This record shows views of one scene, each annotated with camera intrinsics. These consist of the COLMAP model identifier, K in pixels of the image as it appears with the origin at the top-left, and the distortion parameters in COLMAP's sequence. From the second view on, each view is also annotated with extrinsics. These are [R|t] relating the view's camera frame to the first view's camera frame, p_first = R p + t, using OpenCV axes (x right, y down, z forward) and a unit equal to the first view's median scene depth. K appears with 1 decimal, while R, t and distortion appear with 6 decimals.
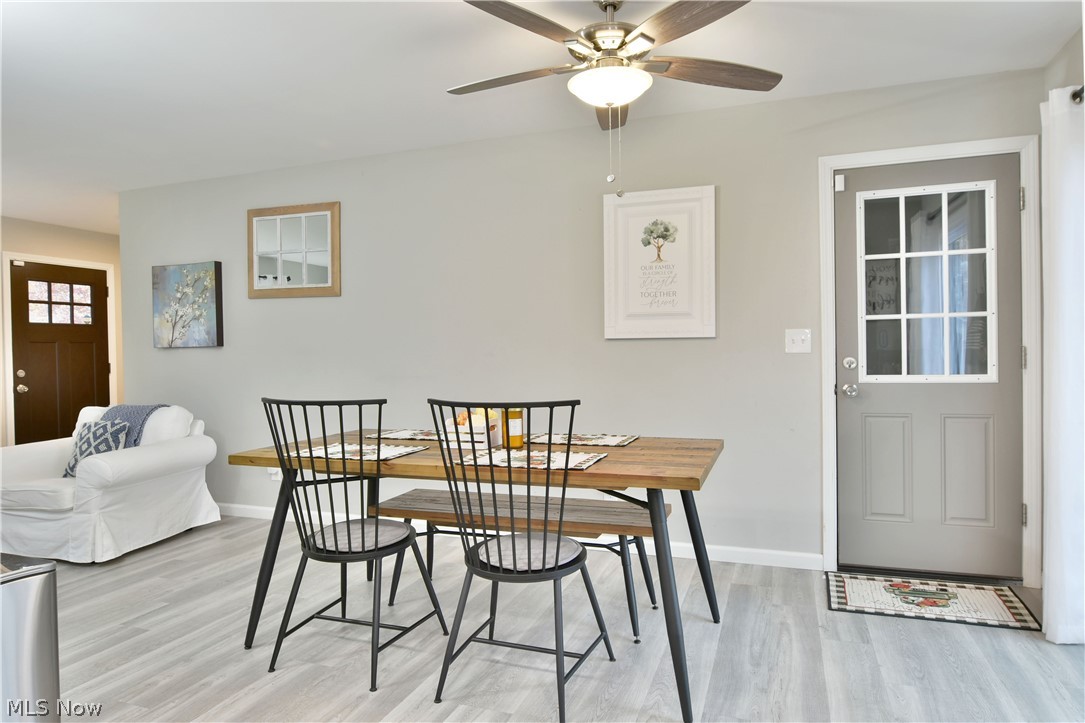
lens RADIAL K [[653.7, 0, 544.9], [0, 653.7, 363.8], [0, 0, 1]] dist [-0.016033, -0.002800]
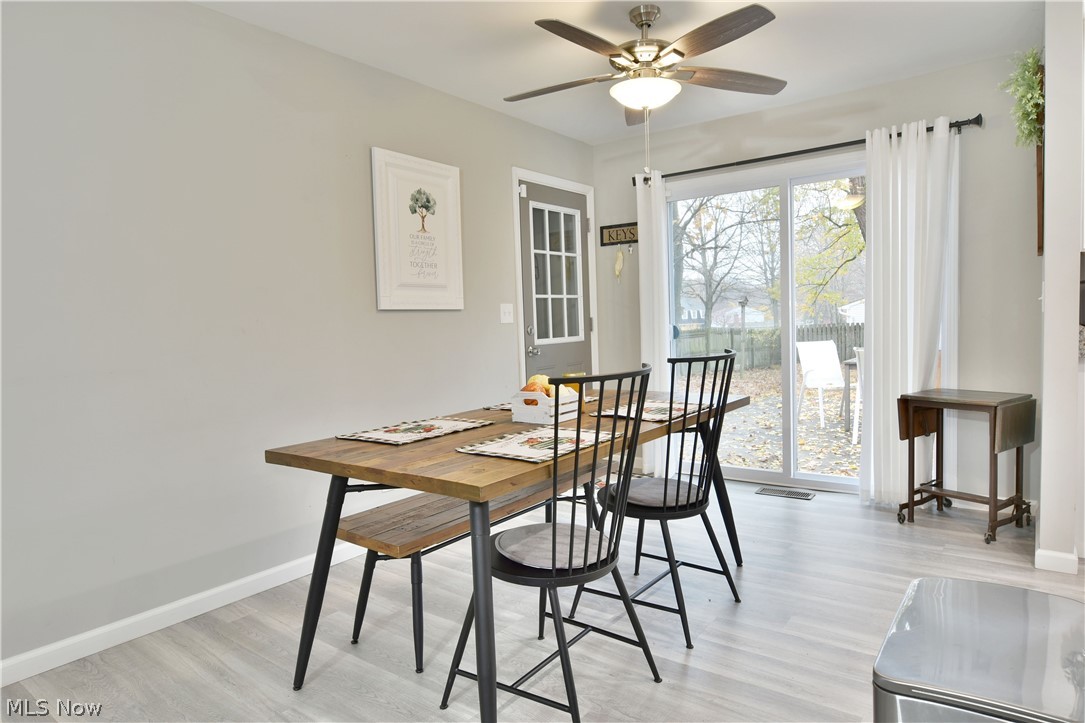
lens RADIAL K [[653.7, 0, 544.9], [0, 653.7, 363.8], [0, 0, 1]] dist [-0.016033, -0.002800]
pose [[0.284246, -0.062685, 0.956700, -0.792940], [0.038314, 0.997806, 0.053995, -0.004143], [-0.957985, 0.021308, 0.286024, 0.593885]]
